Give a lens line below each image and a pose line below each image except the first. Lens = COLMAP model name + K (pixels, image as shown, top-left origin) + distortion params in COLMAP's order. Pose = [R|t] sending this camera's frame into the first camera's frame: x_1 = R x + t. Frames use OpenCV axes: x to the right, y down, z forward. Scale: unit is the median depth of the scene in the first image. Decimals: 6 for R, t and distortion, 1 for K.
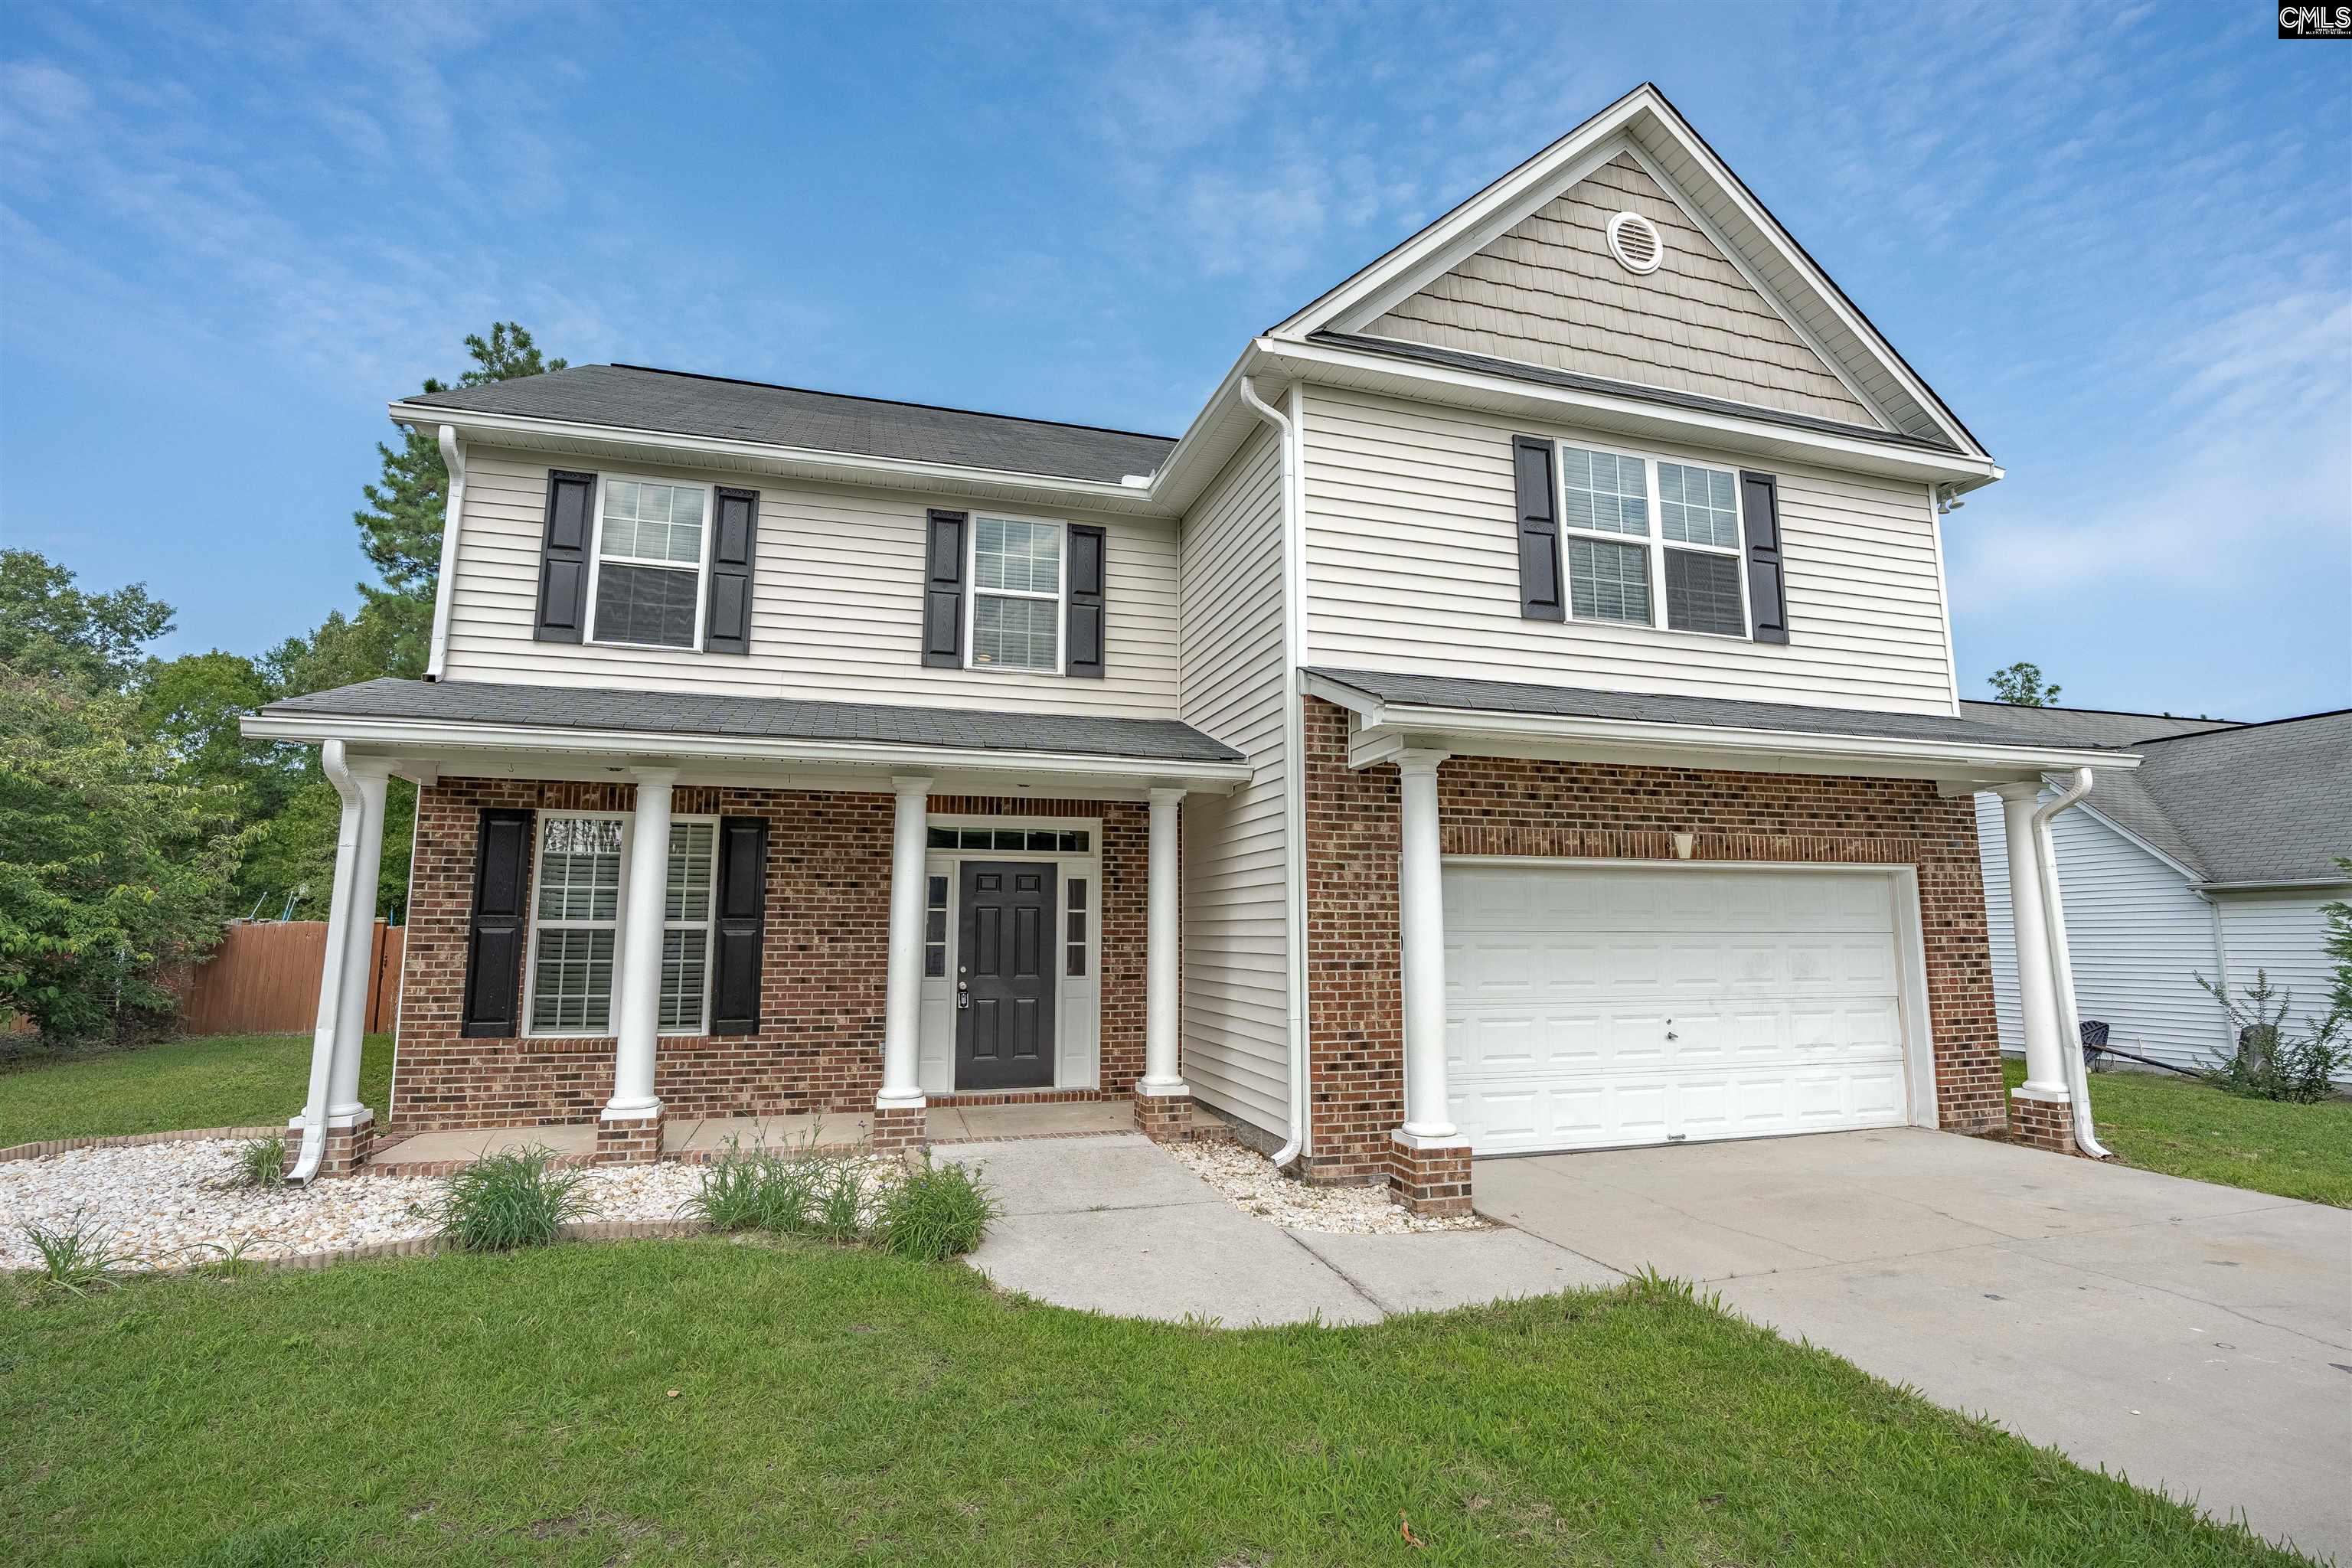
lens RADIAL K [[1085.7, 0, 1176.0], [0, 1085.7, 784.0], [0, 0, 1]] dist [-0.023331, 0.000881]
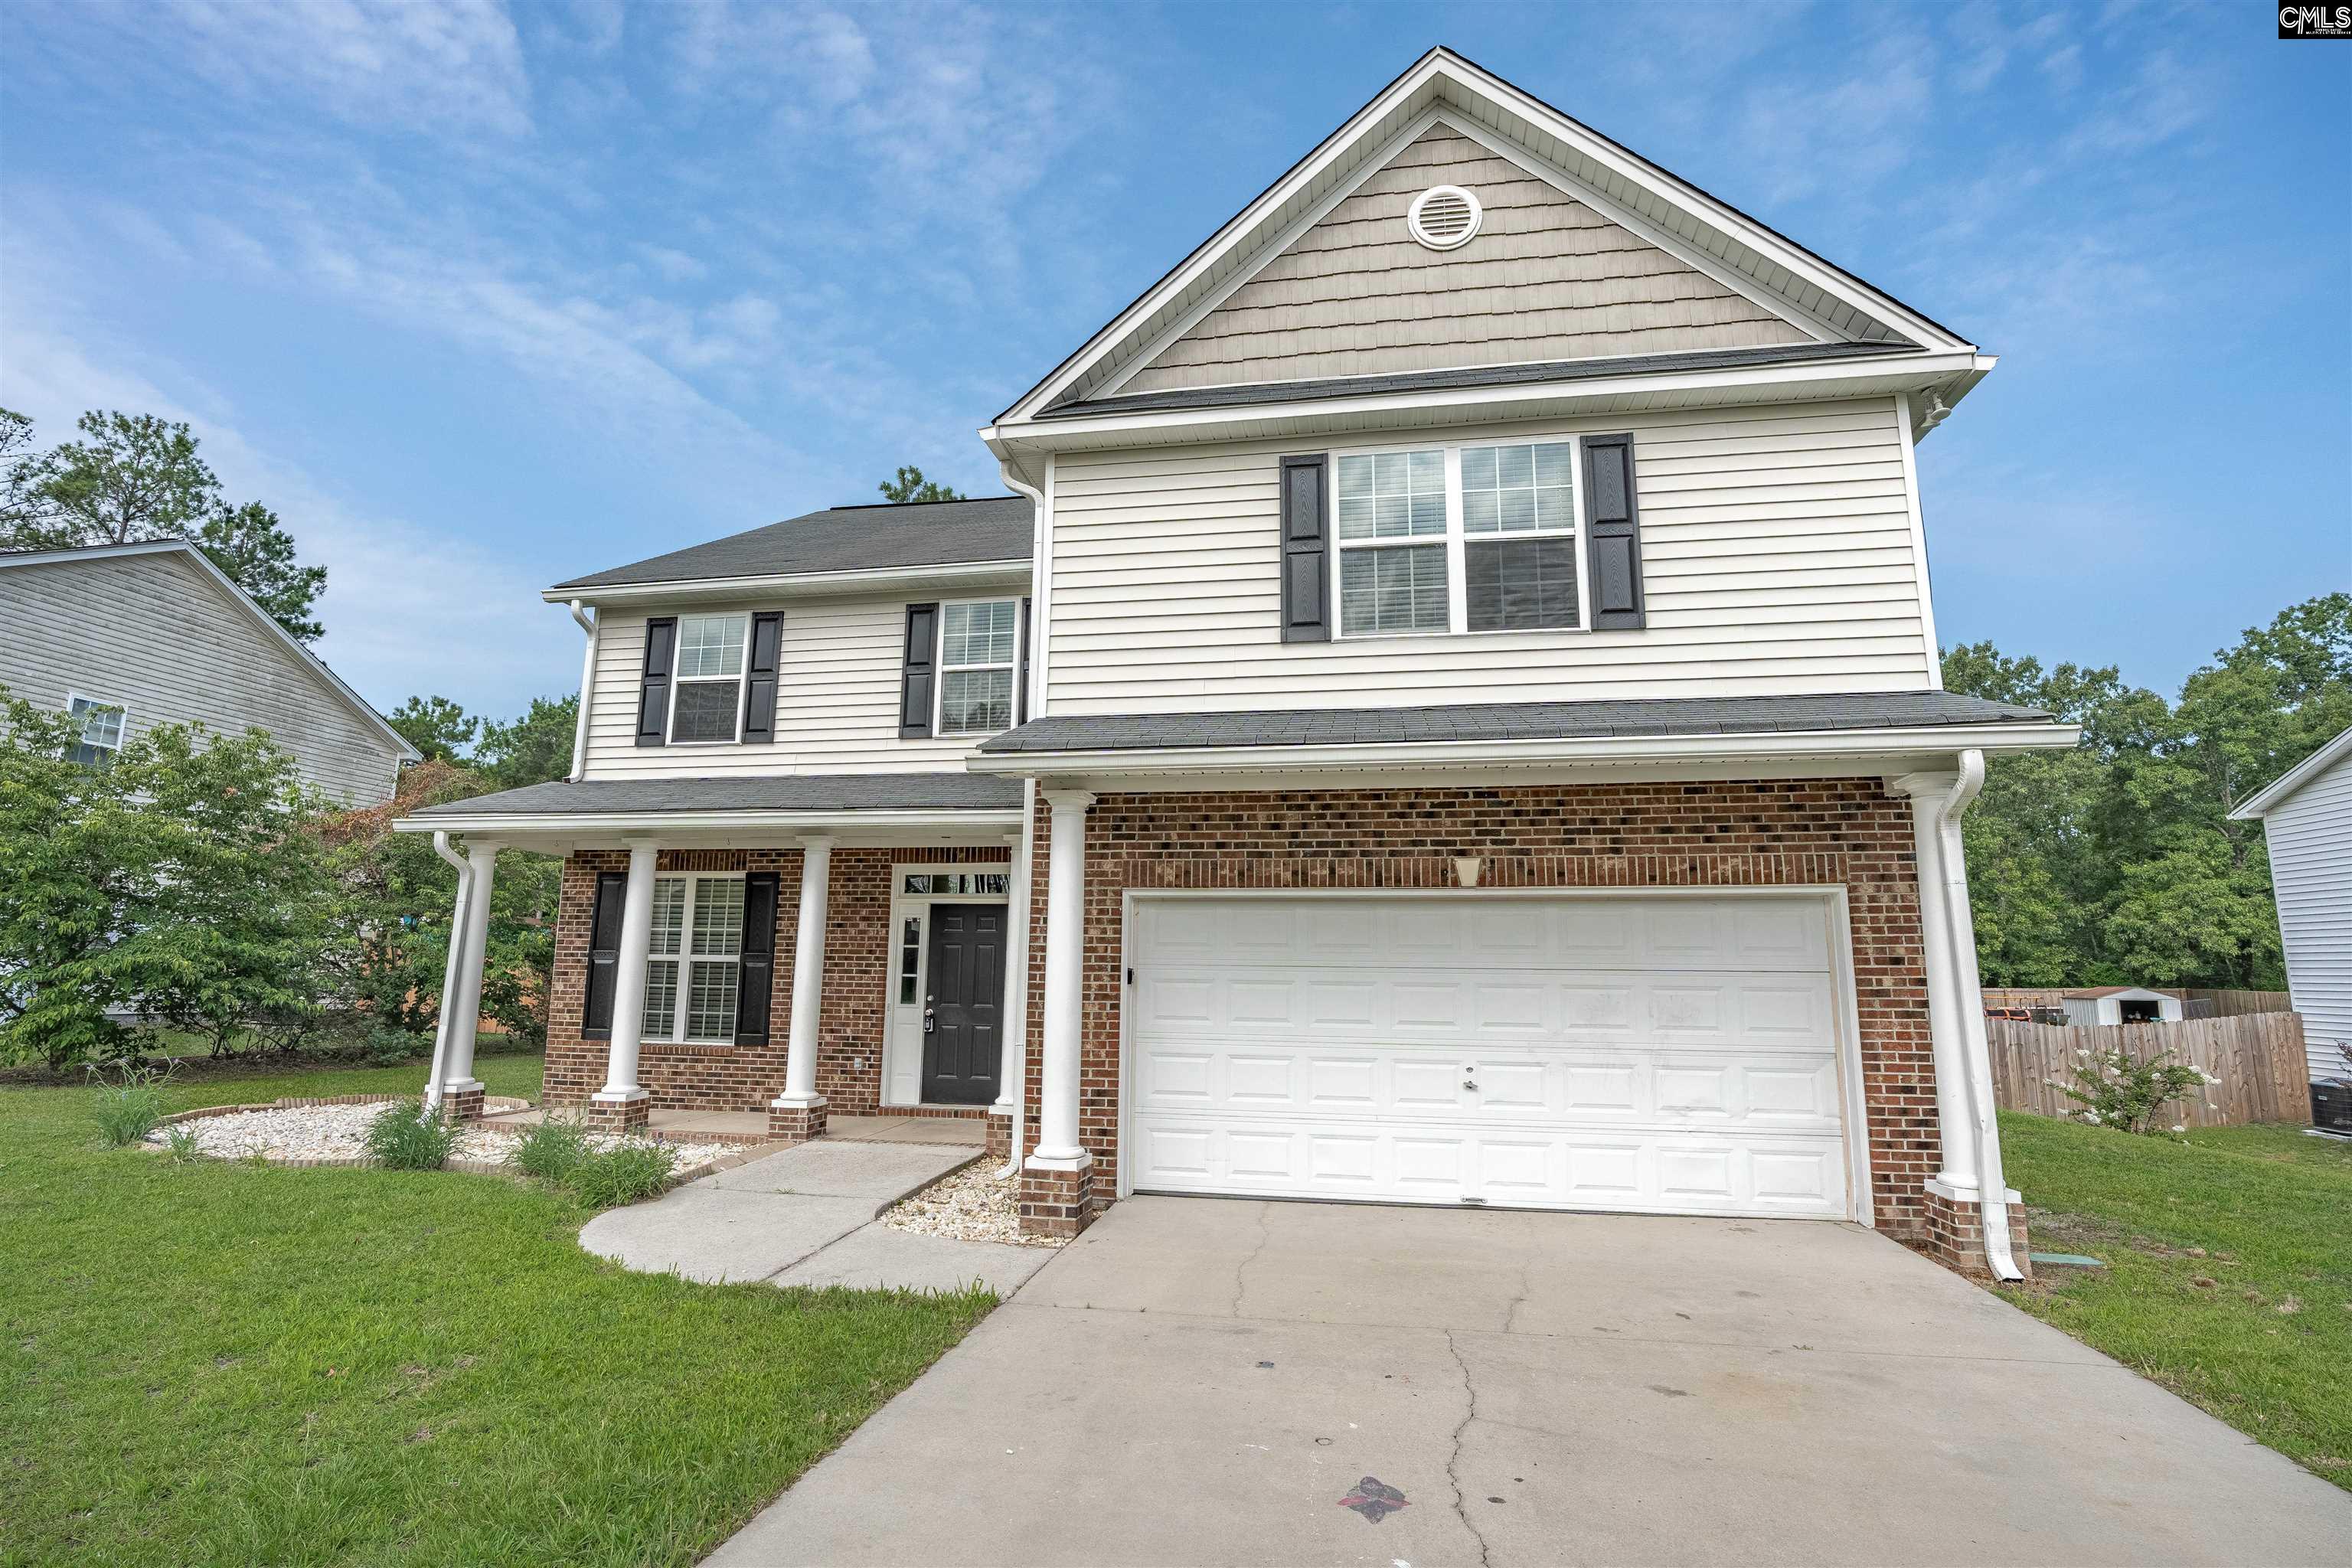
lens RADIAL K [[1115.0, 0, 1176.0], [0, 1115.0, 784.0], [0, 0, 1]] dist [-0.023809, 0.000116]
pose [[0.892840, -0.067419, -0.445298, 0.652897], [0.051690, 0.997538, -0.047389, 0.015327], [0.447397, 0.019293, 0.894127, 0.061989]]
